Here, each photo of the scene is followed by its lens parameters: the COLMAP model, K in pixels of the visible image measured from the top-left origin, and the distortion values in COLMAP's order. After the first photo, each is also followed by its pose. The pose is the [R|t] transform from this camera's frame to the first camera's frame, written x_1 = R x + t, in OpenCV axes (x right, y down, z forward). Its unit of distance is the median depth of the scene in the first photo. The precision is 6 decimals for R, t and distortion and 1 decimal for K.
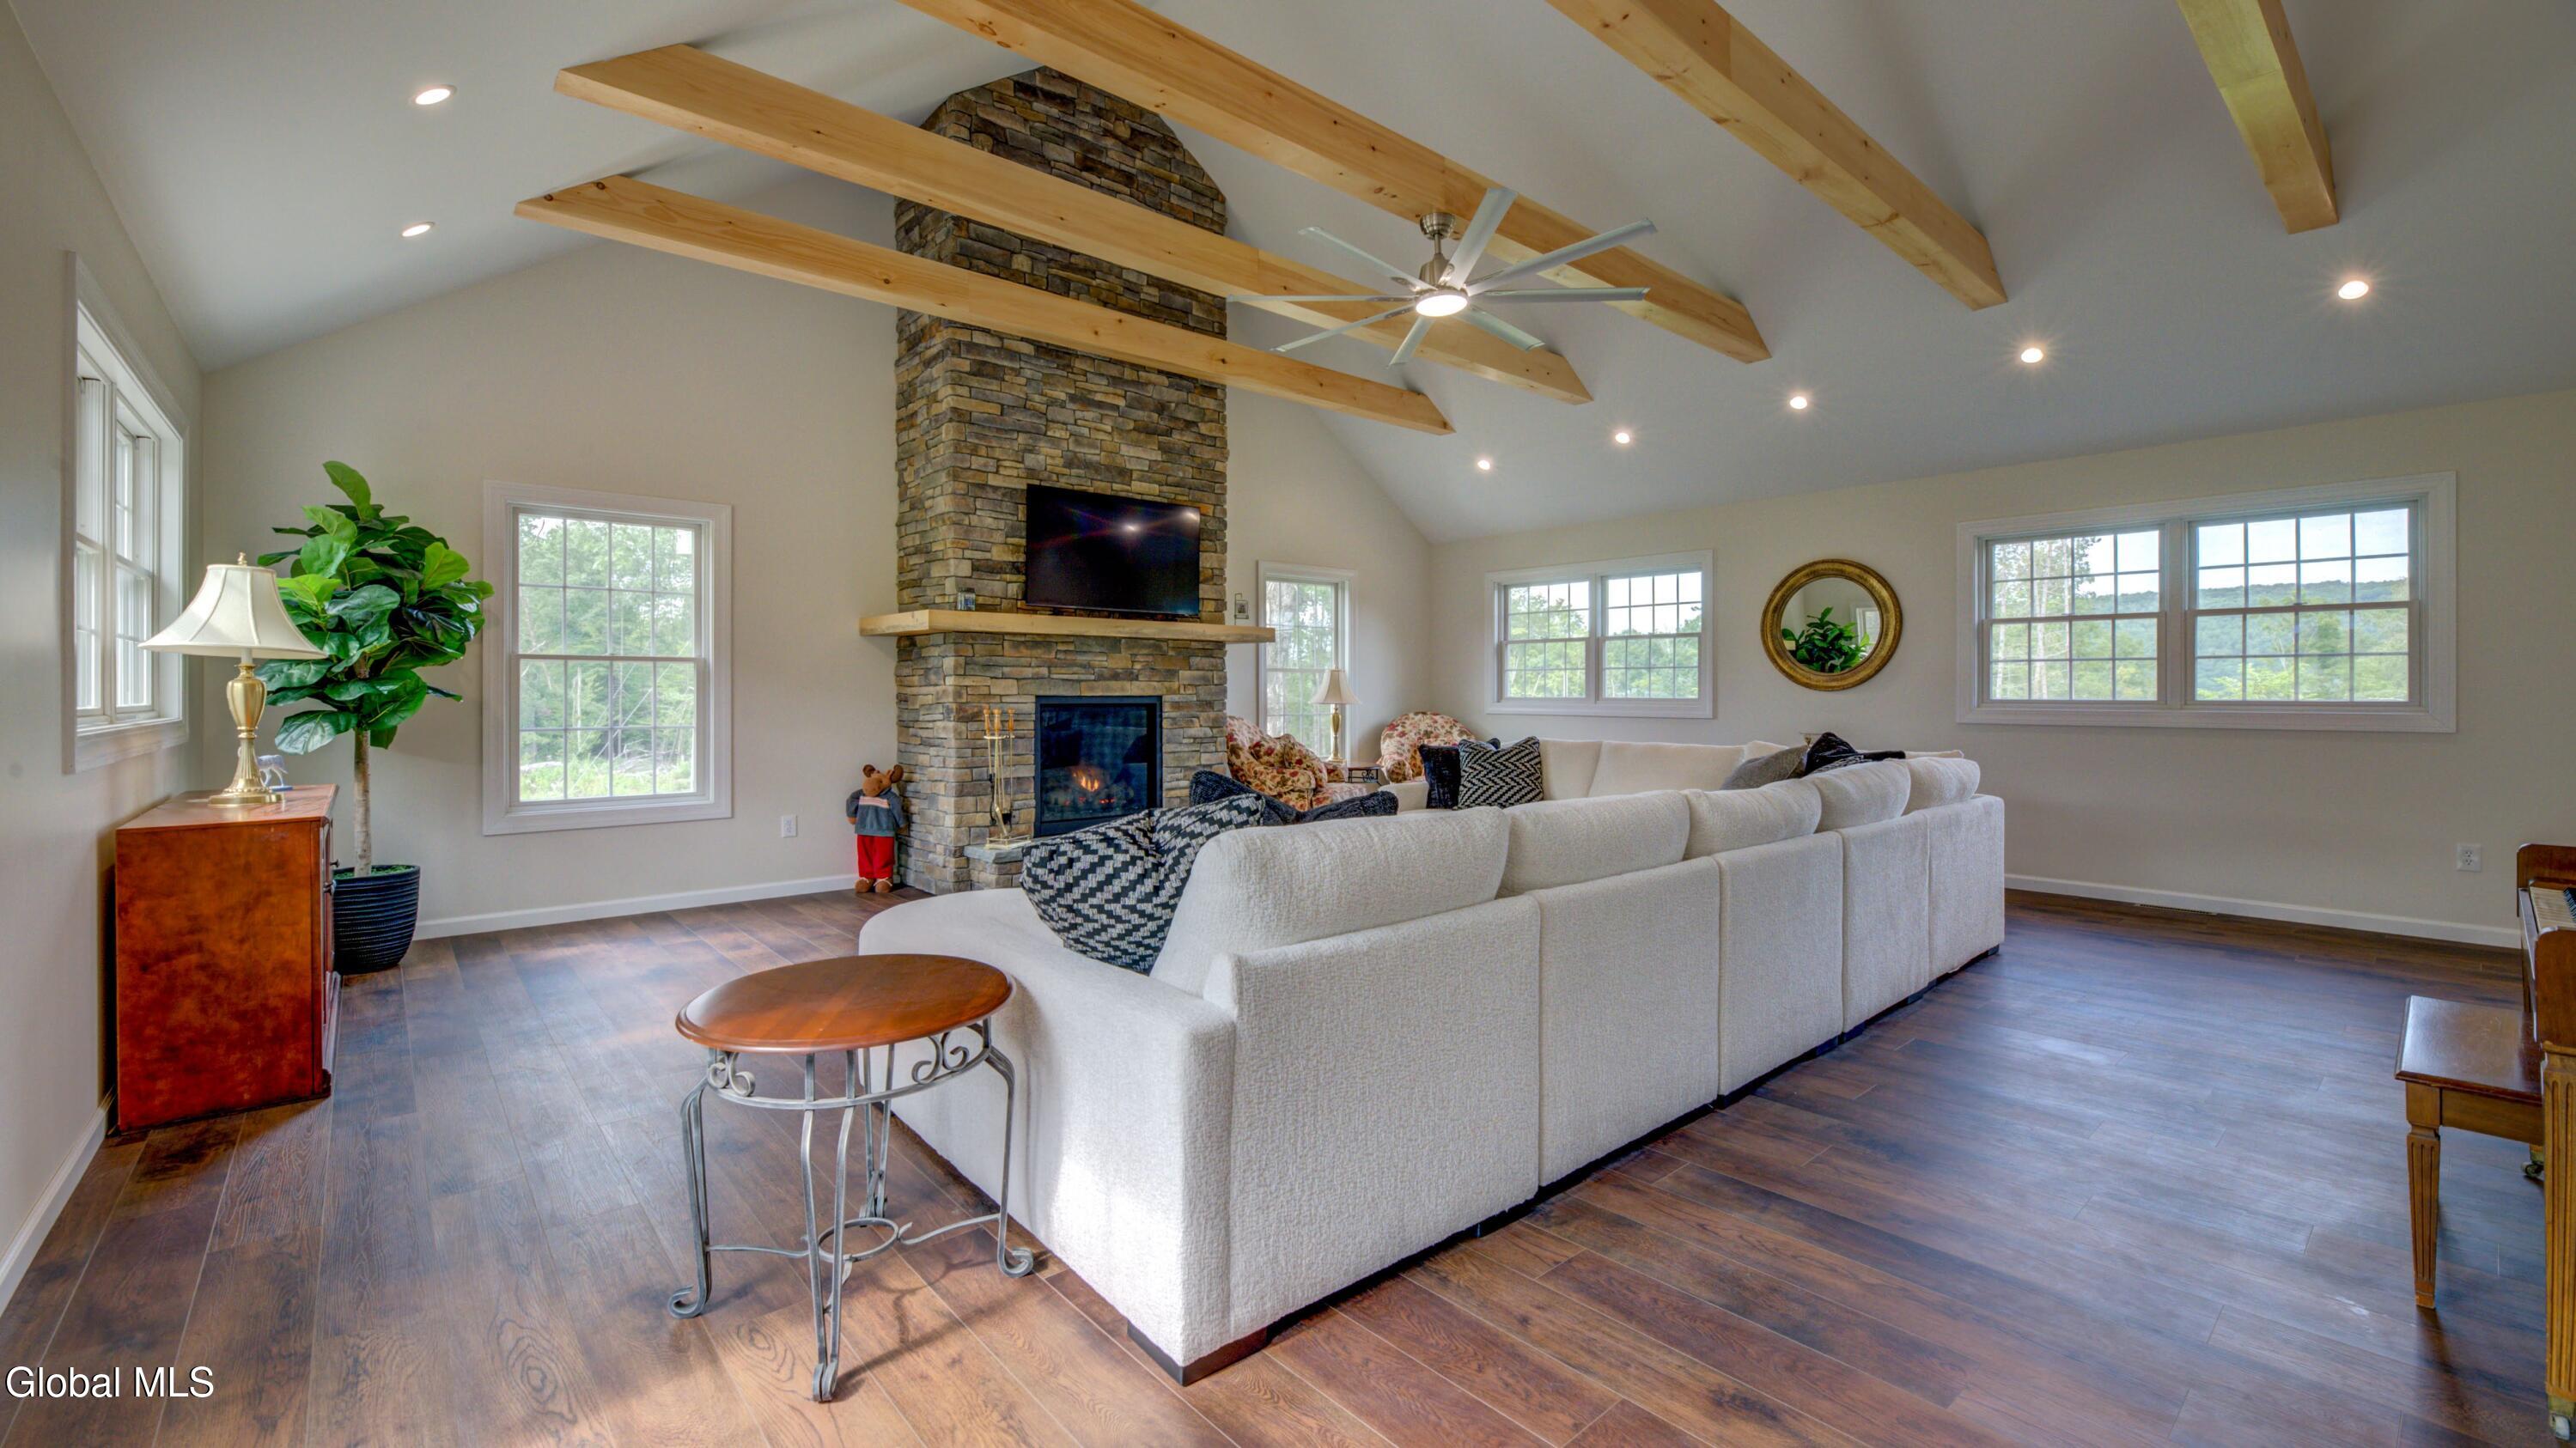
lens RADIAL K [[1065.4, 0, 1295.3], [0, 1065.4, 689.2], [0, 0, 1]] dist [-0.000264, 0.000047]
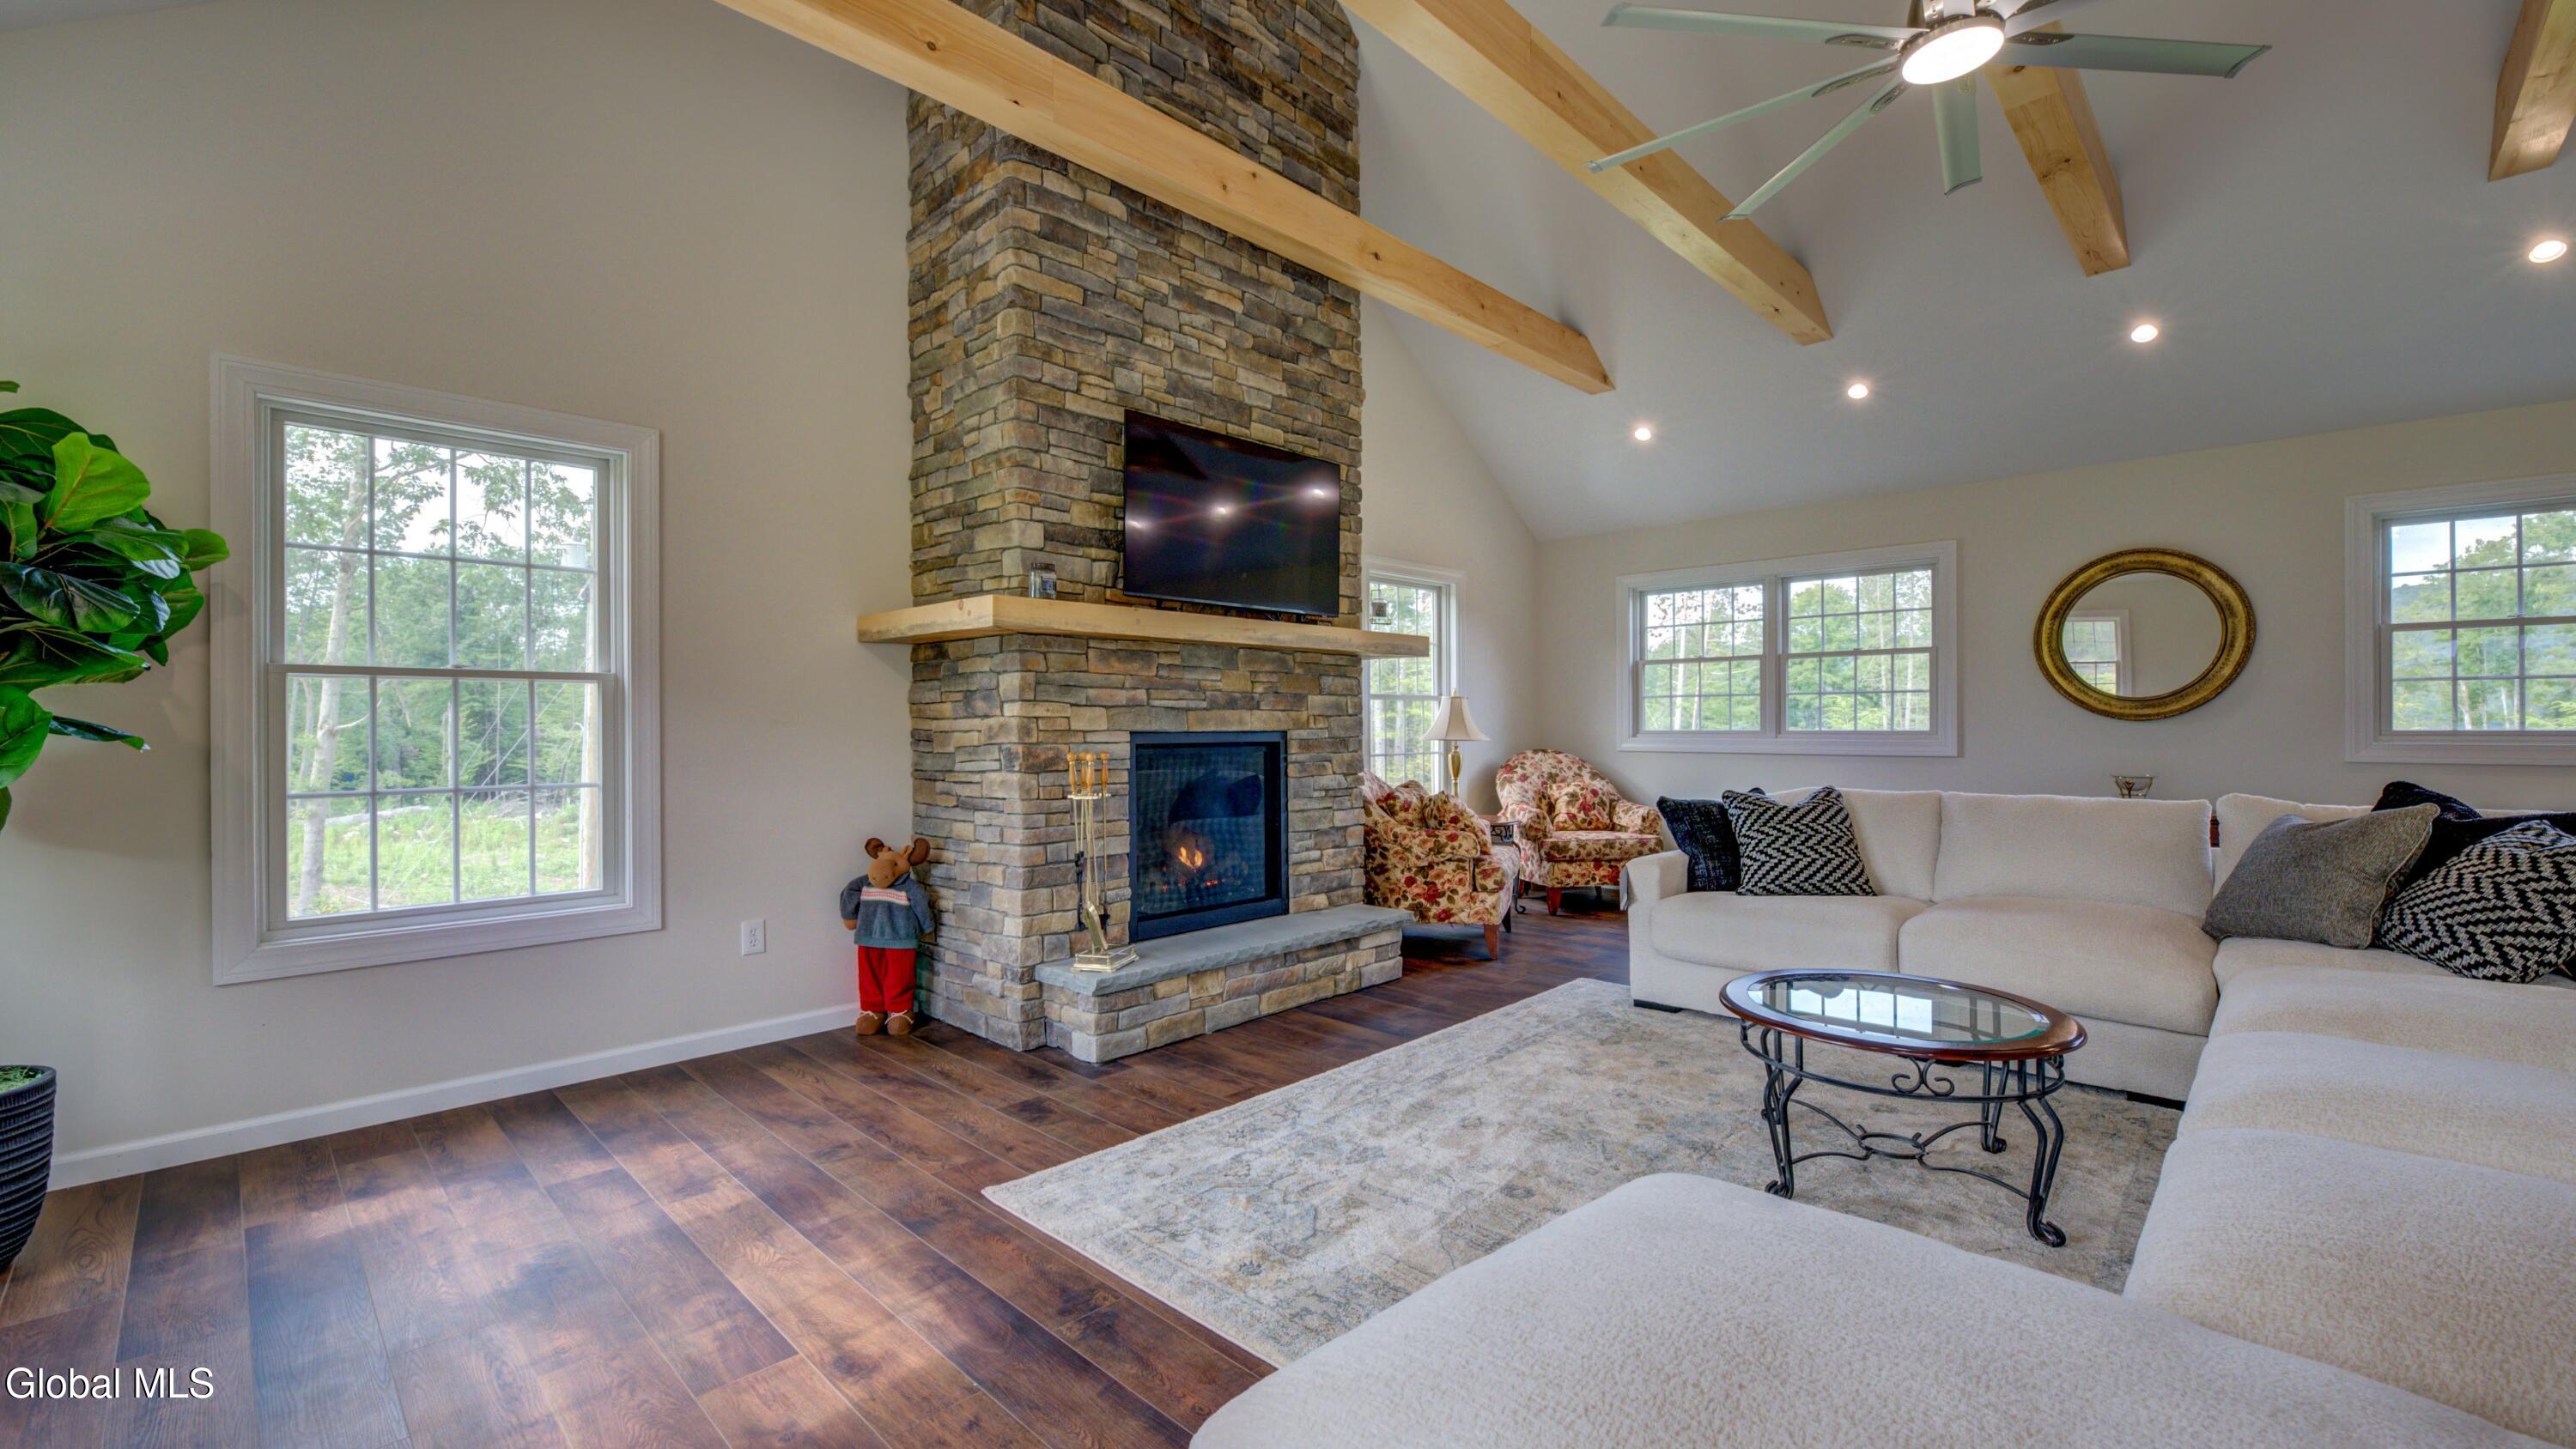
lens RADIAL K [[1053.2, 0, 1277.8], [0, 1053.2, 723.8], [0, 0, 1]] dist [-0.001209, -0.000087]
pose [[0.997402, -0.004165, 0.071920, -0.197458], [0.004084, 0.999991, 0.001271, 0.000588], [-0.071925, -0.000974, 0.997410, 0.332105]]
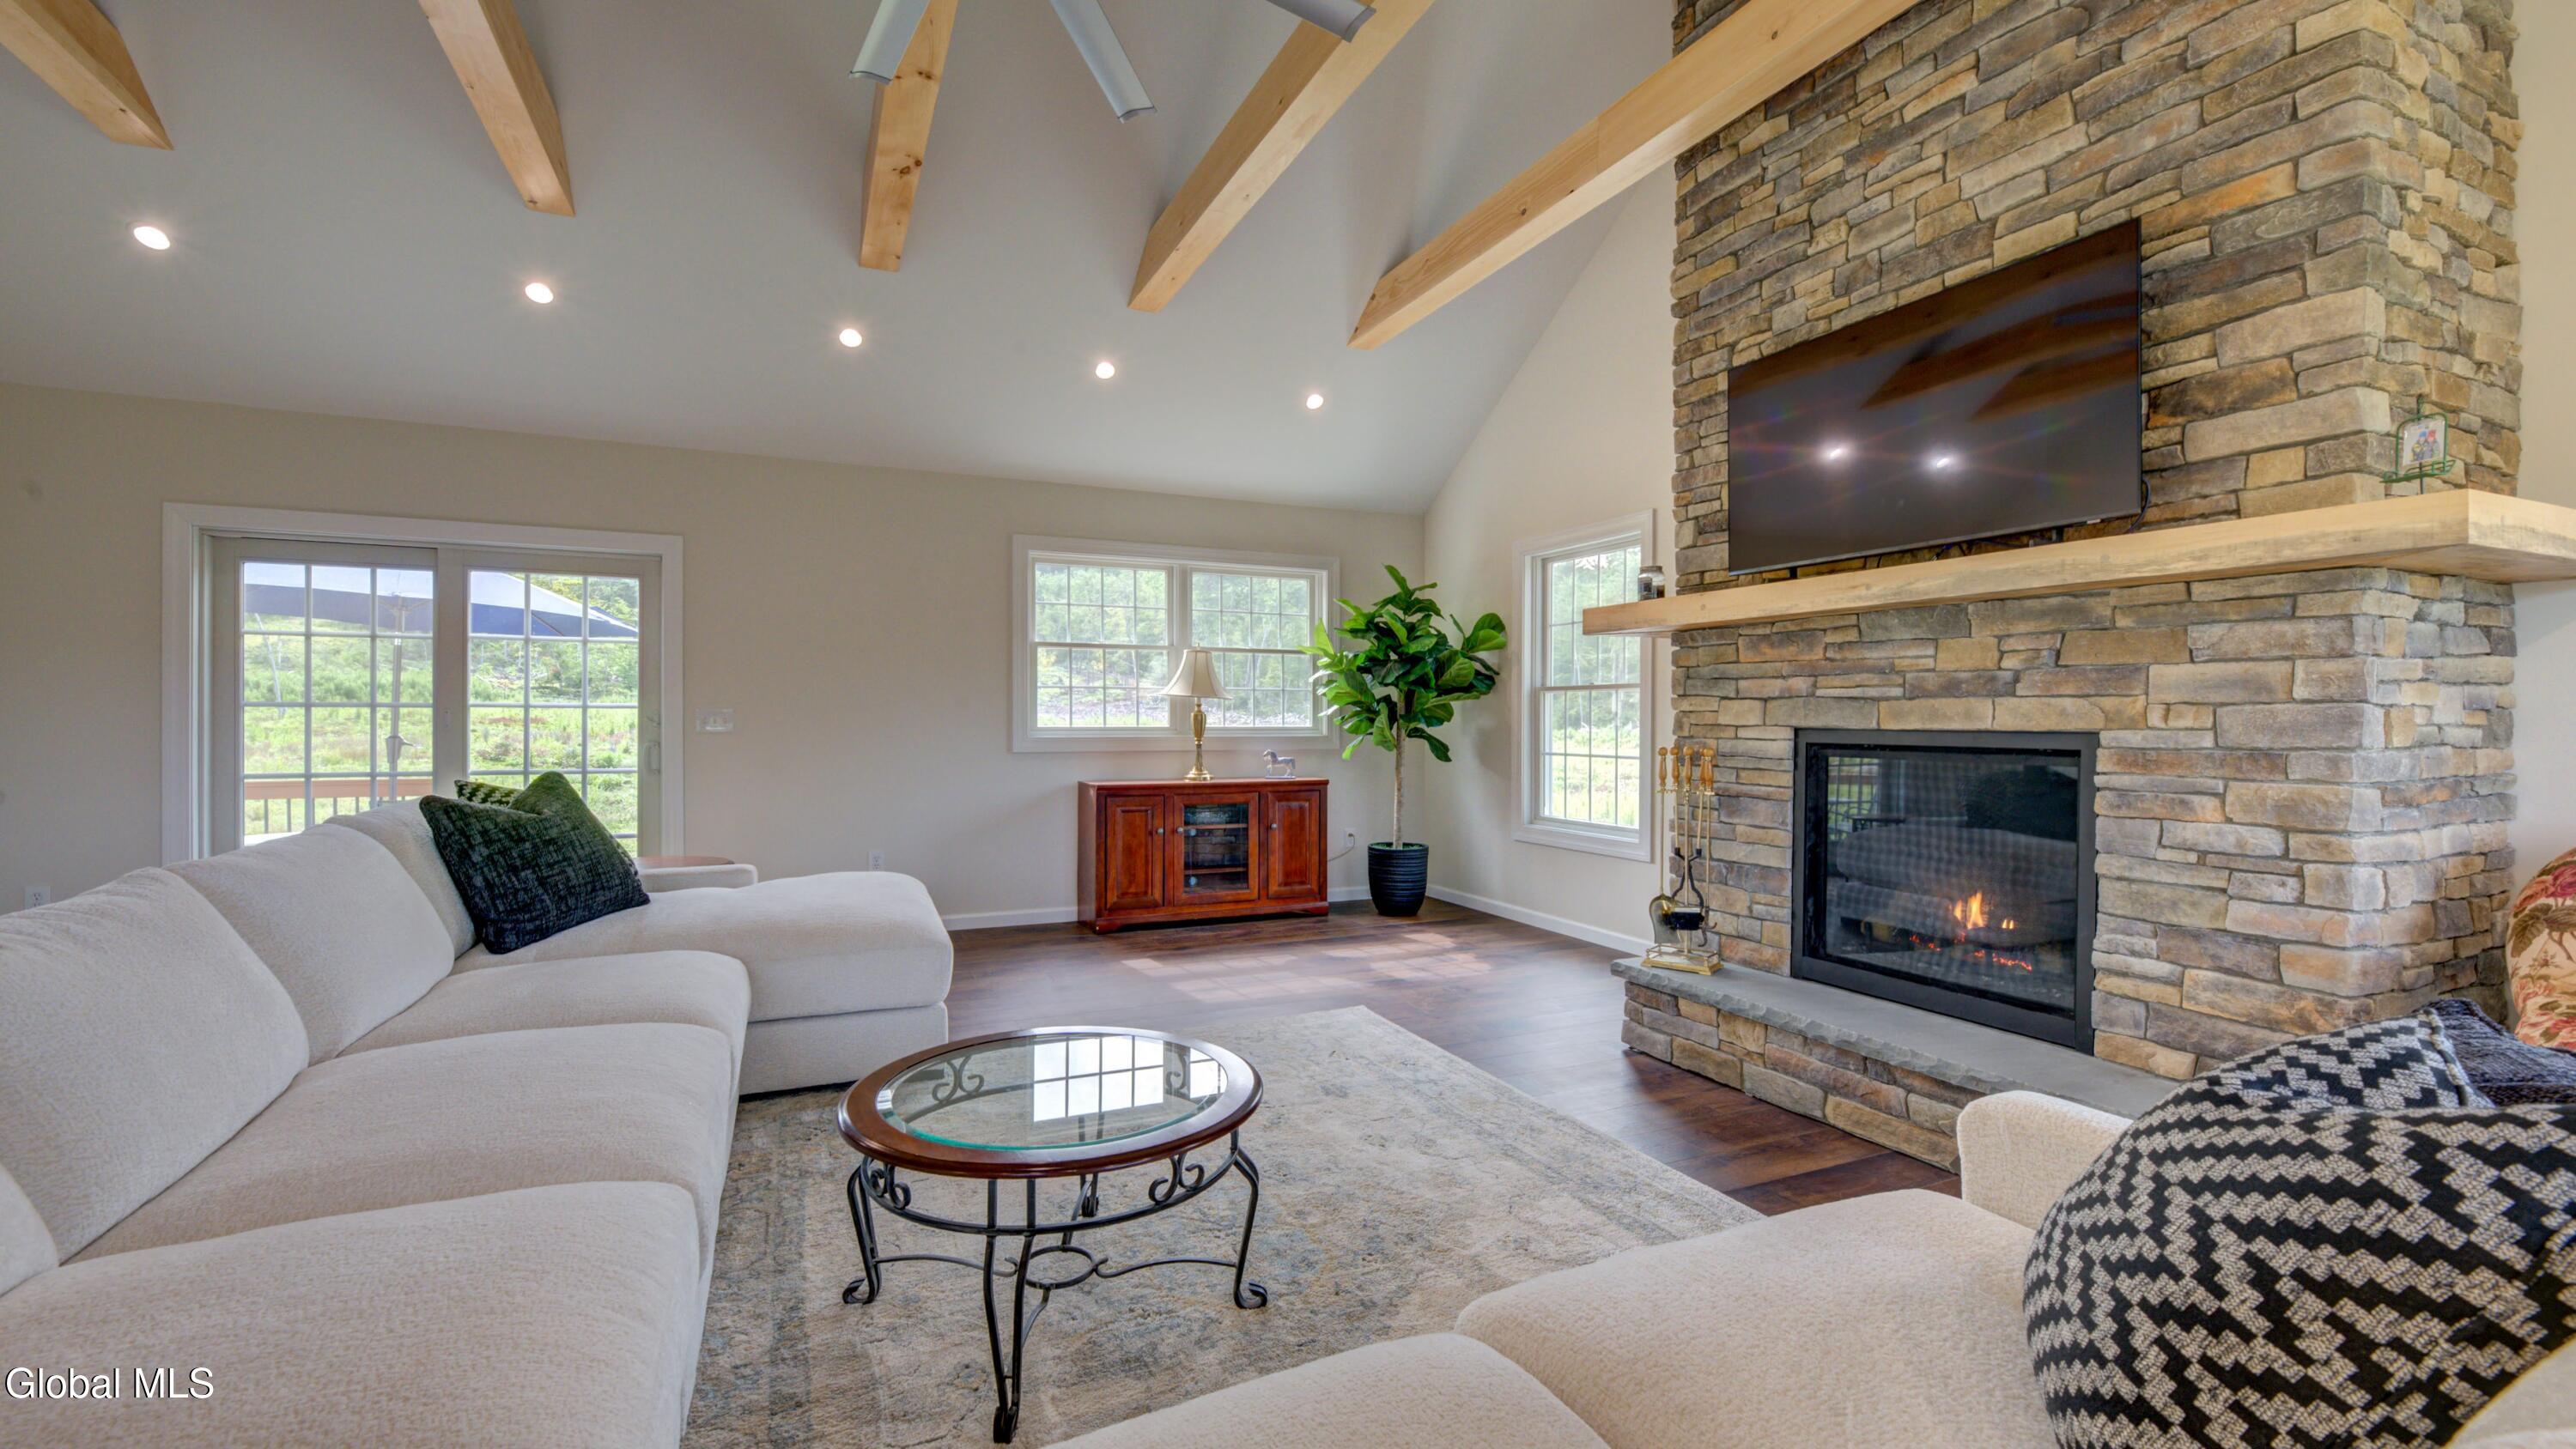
lens RADIAL K [[1053.2, 0, 1277.8], [0, 1053.2, 723.8], [0, 0, 1]] dist [-0.001209, -0.000087]
pose [[-0.289877, 0.004189, -0.957055, 0.369536], [0.000328, 0.999991, 0.004277, 0.001506], [0.957064, 0.000926, -0.289876, 0.893262]]
